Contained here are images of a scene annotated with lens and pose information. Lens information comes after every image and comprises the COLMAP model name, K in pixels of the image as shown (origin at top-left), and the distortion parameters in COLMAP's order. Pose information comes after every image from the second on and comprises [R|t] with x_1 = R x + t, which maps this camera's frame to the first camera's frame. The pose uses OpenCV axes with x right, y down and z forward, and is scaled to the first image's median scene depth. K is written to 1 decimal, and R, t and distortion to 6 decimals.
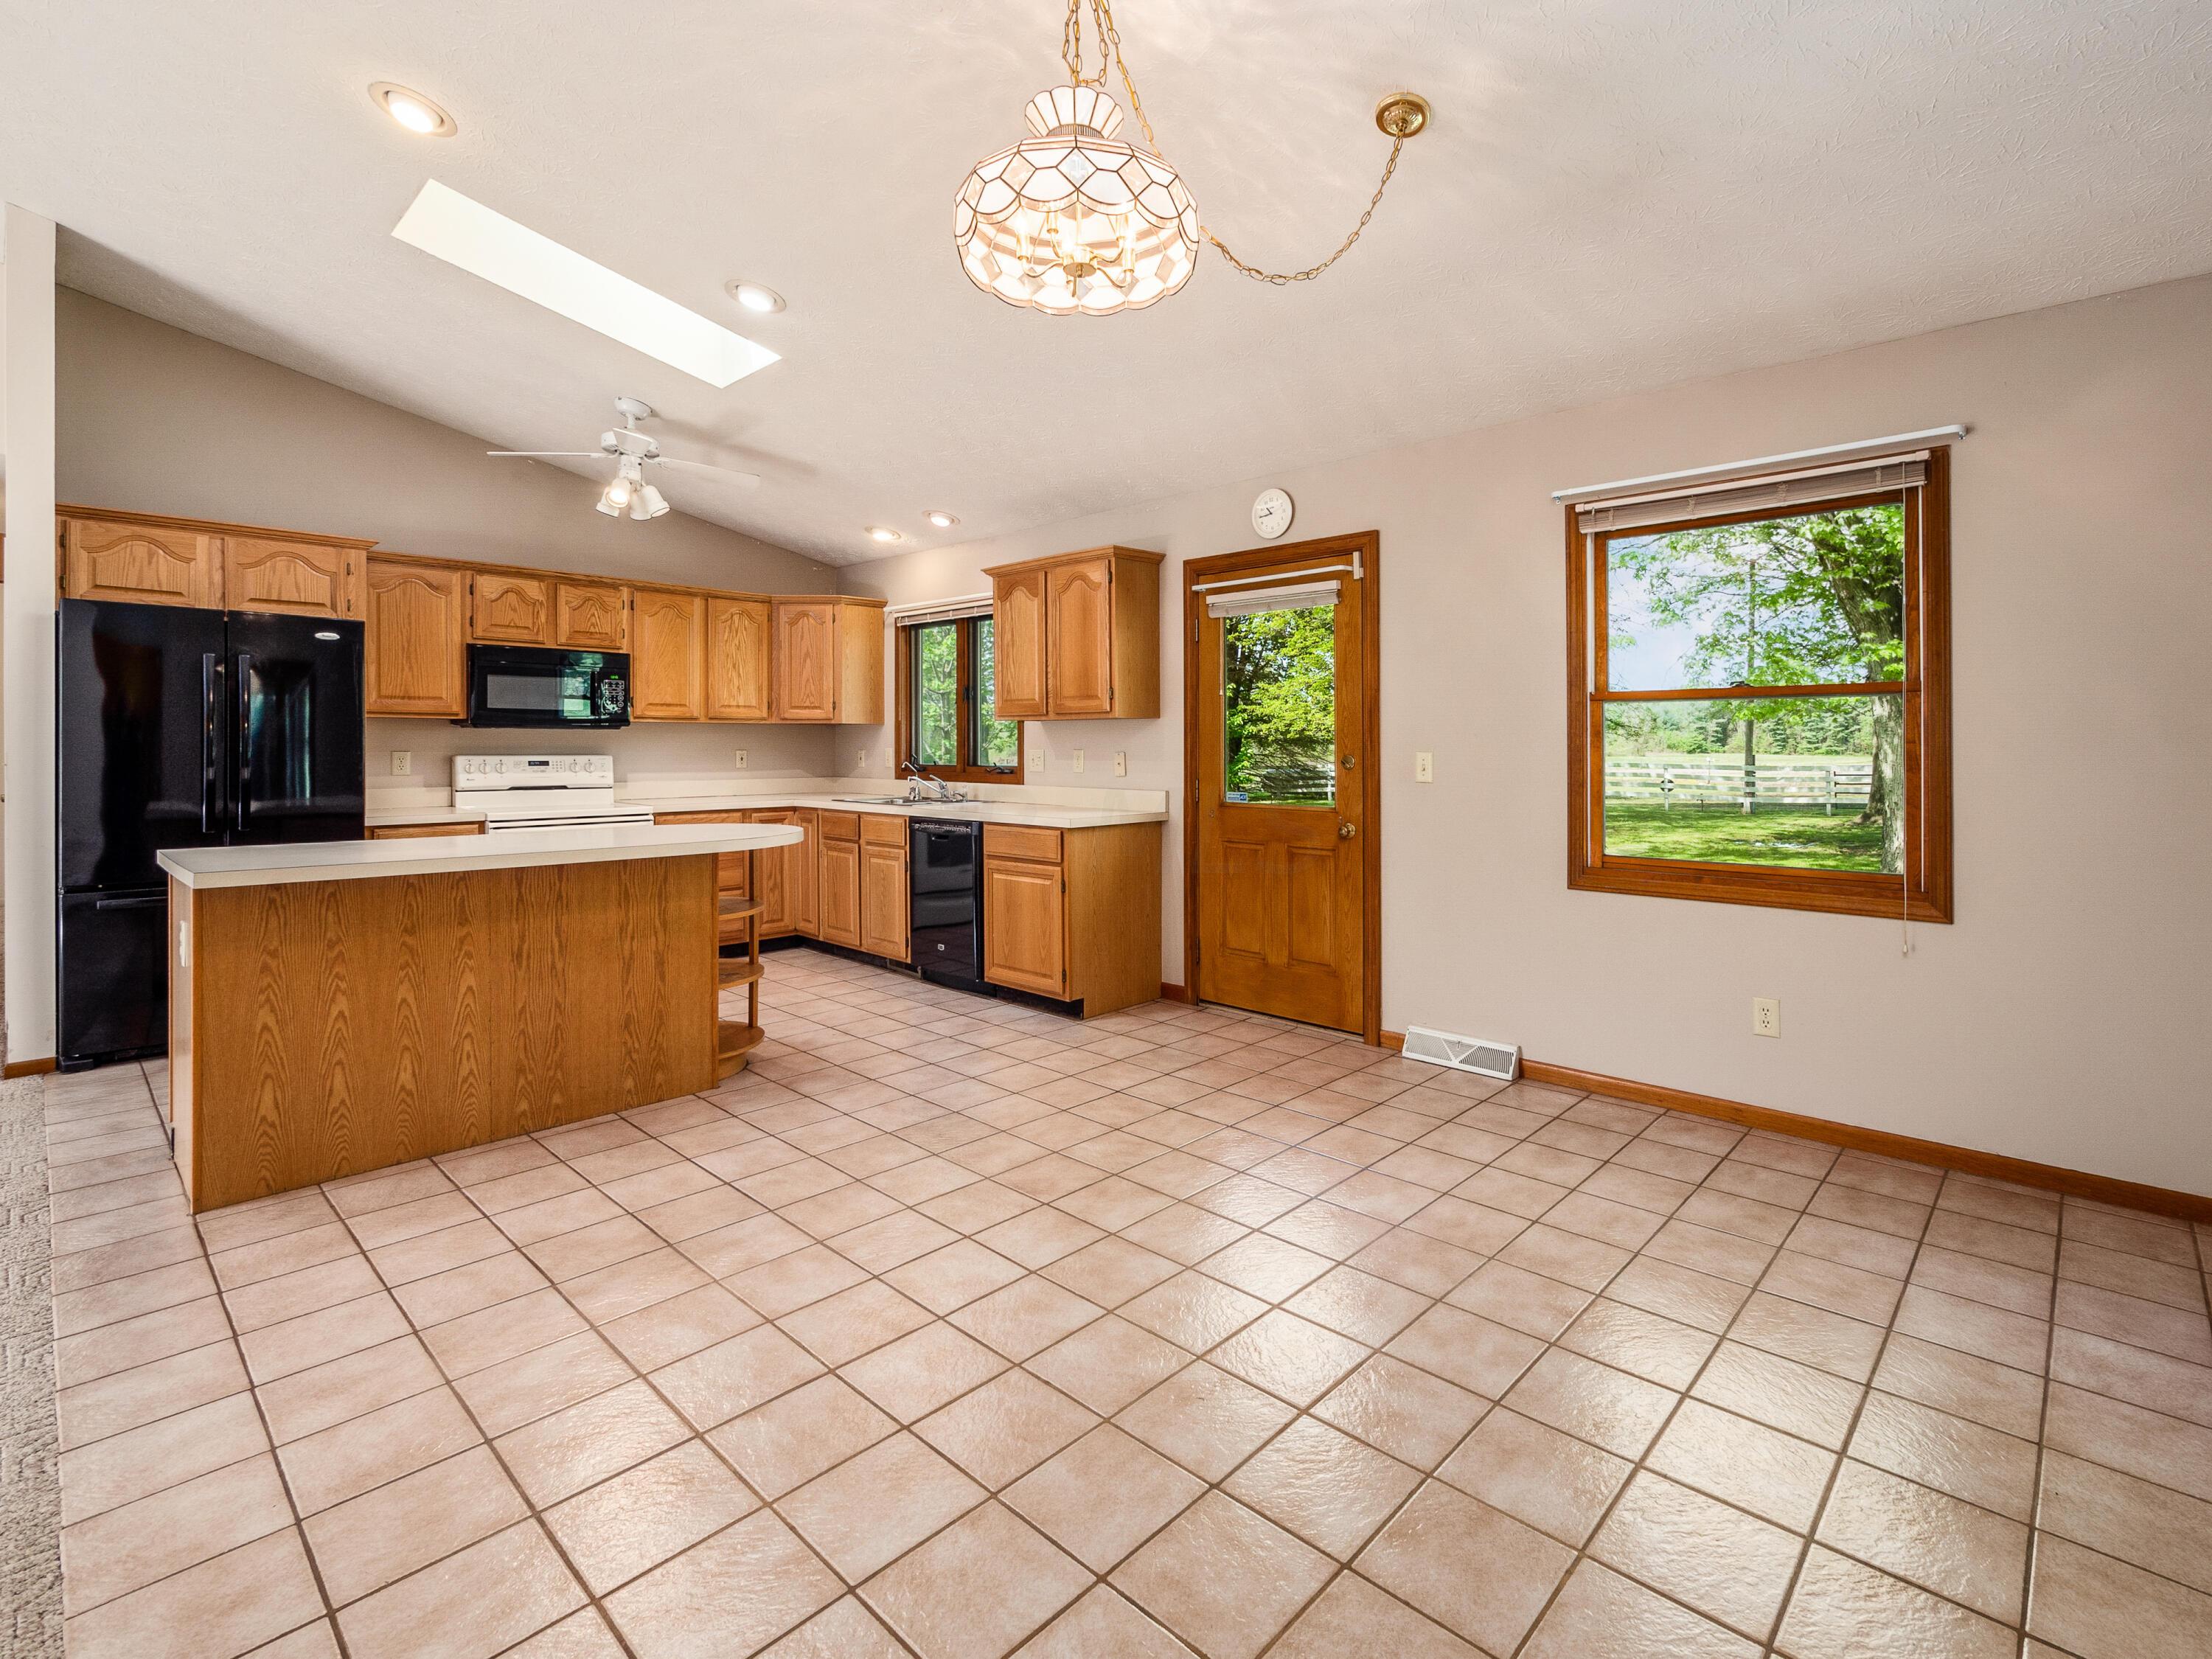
lens RADIAL K [[991.6, 0, 1310.3], [0, 991.6, 746.7], [0, 0, 1]] dist [-0.008154, 0.000478]
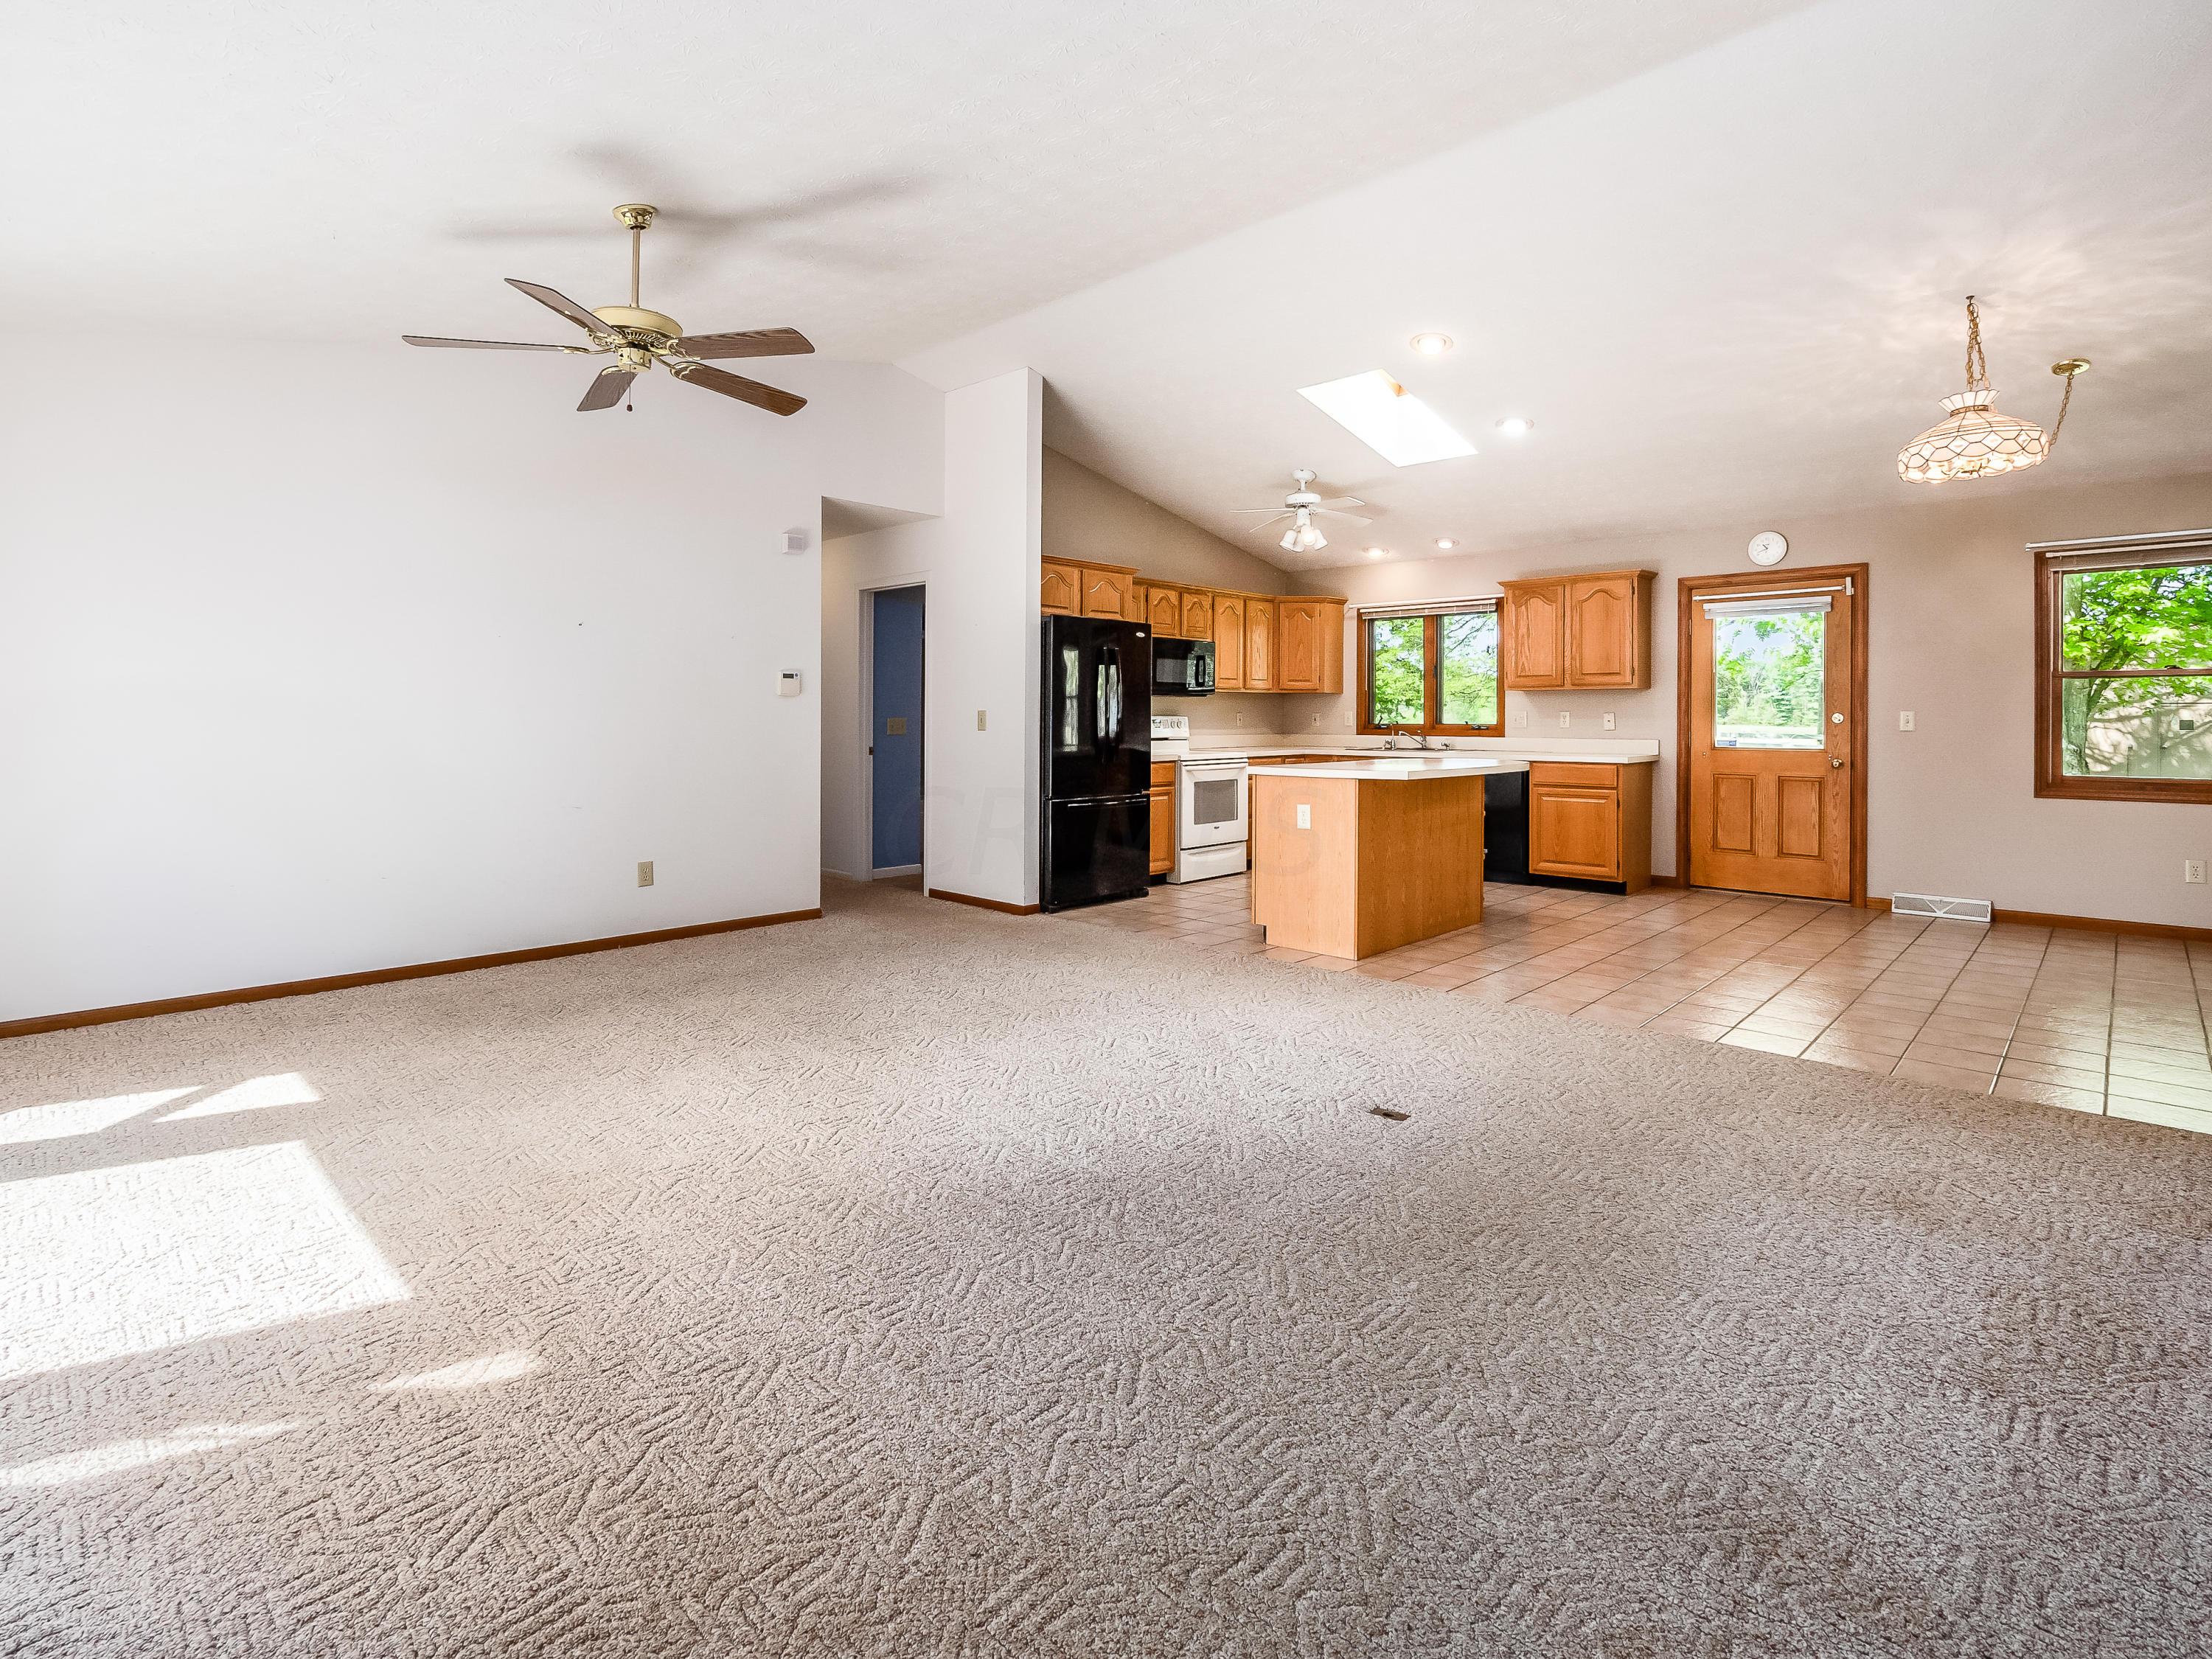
lens RADIAL K [[991.6, 0, 1264.3], [0, 991.6, 718.6], [0, 0, 1]] dist [-0.008154, 0.000478]
pose [[0.999204, 0.000974, -0.039868, -0.666306], [-0.000918, 0.999999, 0.001437, 0.012858], [0.039869, -0.001399, 0.999204, -0.451362]]
